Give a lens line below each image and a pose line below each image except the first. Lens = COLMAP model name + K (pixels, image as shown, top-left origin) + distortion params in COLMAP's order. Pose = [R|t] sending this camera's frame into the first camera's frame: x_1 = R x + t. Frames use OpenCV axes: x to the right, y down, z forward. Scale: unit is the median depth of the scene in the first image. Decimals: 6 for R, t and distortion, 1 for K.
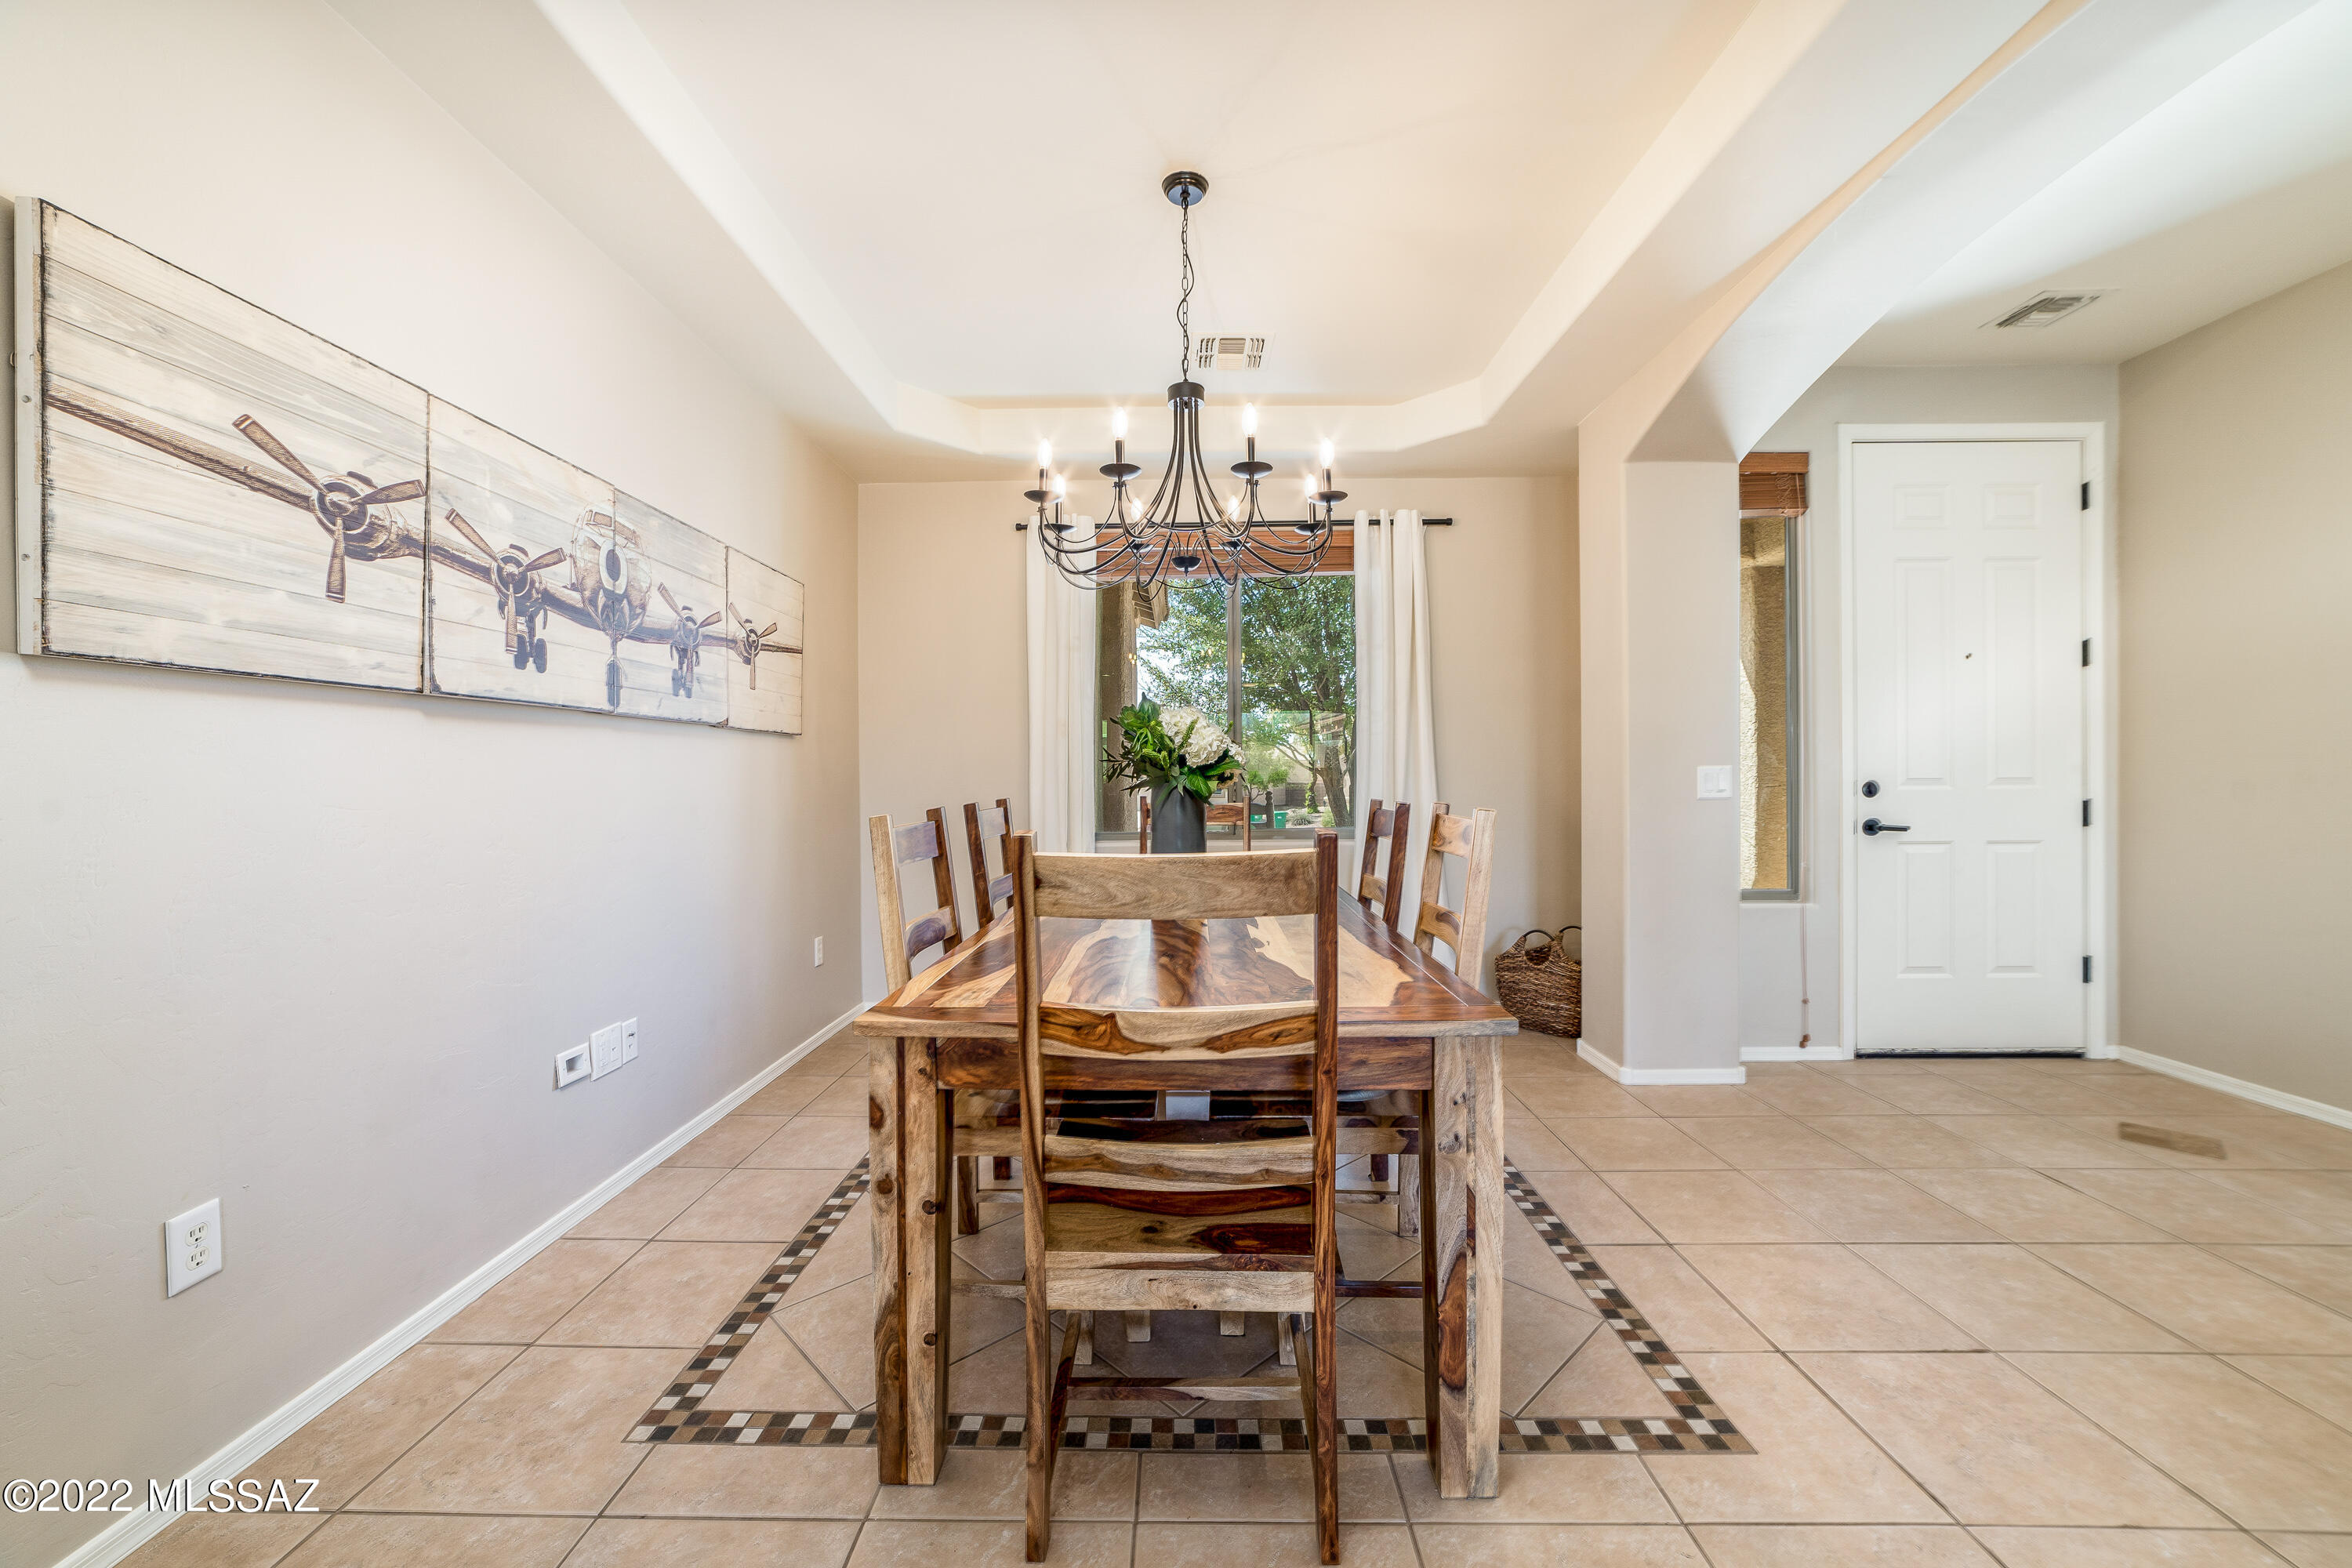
lens RADIAL K [[910.9, 0, 1172.7], [0, 910.9, 778.1], [0, 0, 1]] dist [-0.022605, 0.007492]
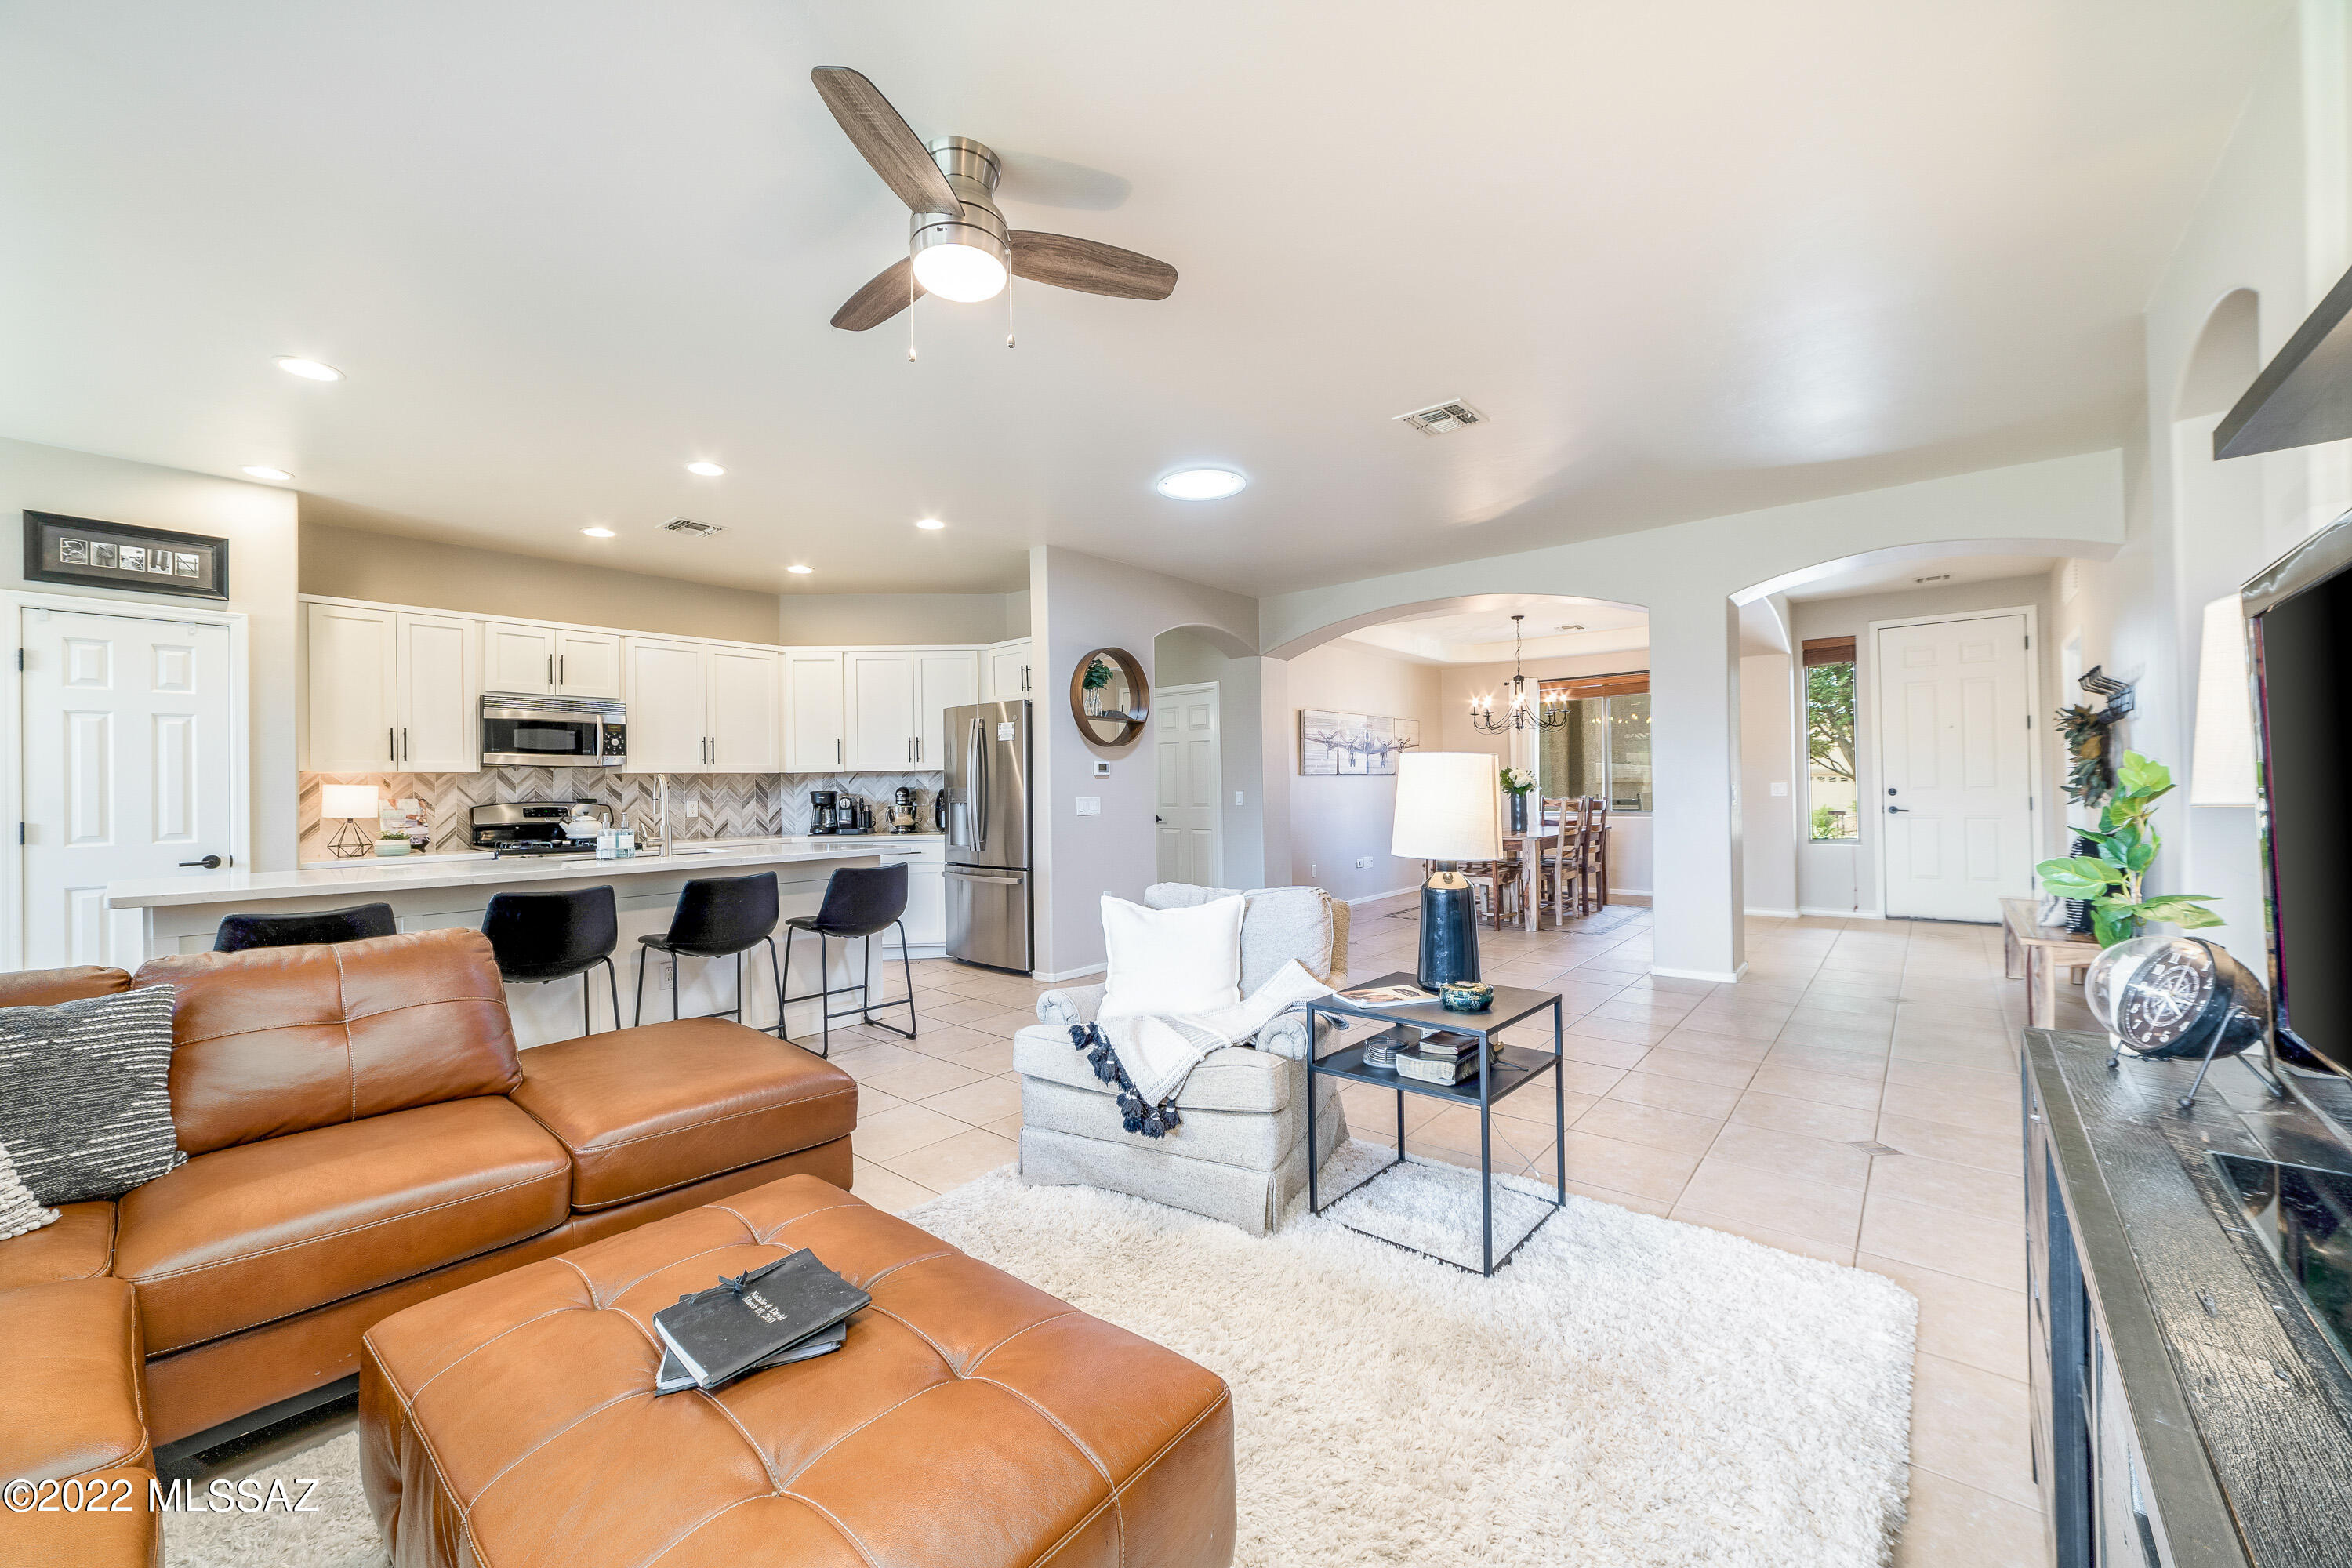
lens RADIAL K [[910.9, 0, 1181.5], [0, 910.9, 783.1], [0, 0, 1]] dist [-0.022605, 0.007492]
pose [[0.779542, -0.011047, -0.626253, 1.435332], [0.012606, 0.999919, -0.001947, -0.043657], [0.626224, -0.006377, 0.779617, -3.042550]]
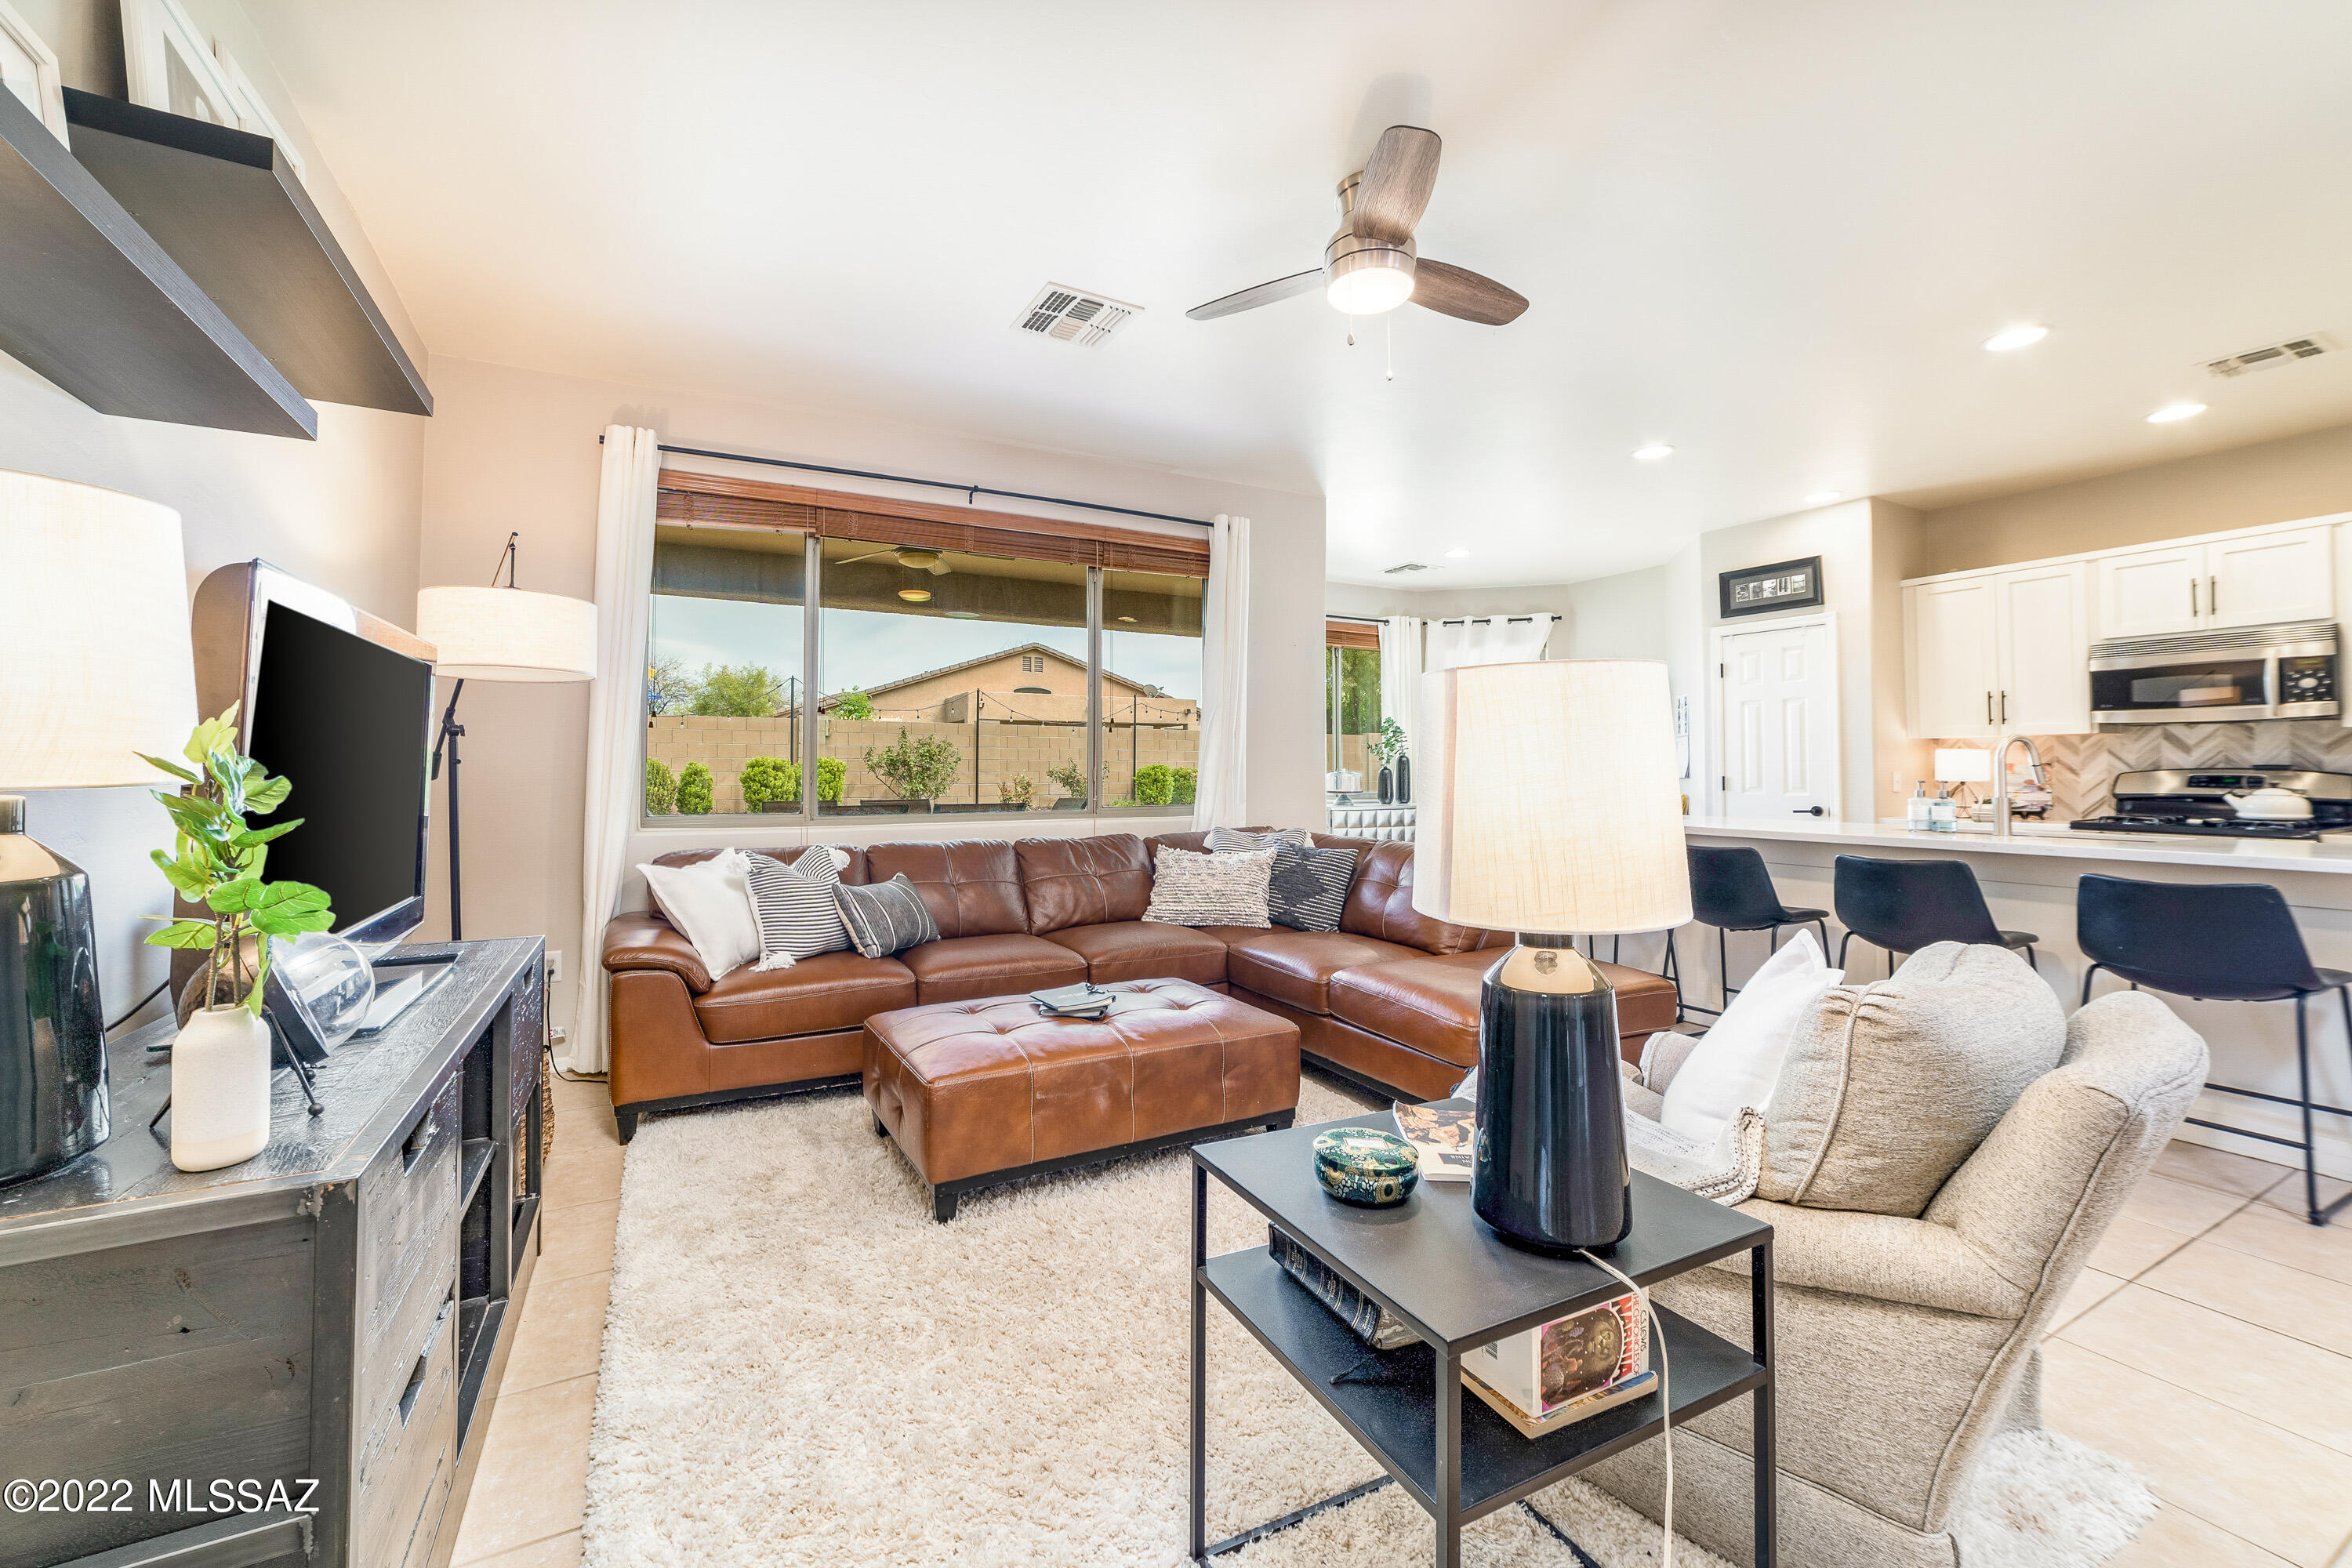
lens RADIAL K [[910.9, 0, 1138.5], [0, 910.9, 743.8], [0, 0, 1]] dist [-0.022605, 0.007492]
pose [[-0.880996, -0.009671, -0.473025, 1.405666], [0.004606, 0.999568, -0.029014, -0.024449], [0.473101, -0.027740, -0.880571, -1.430499]]
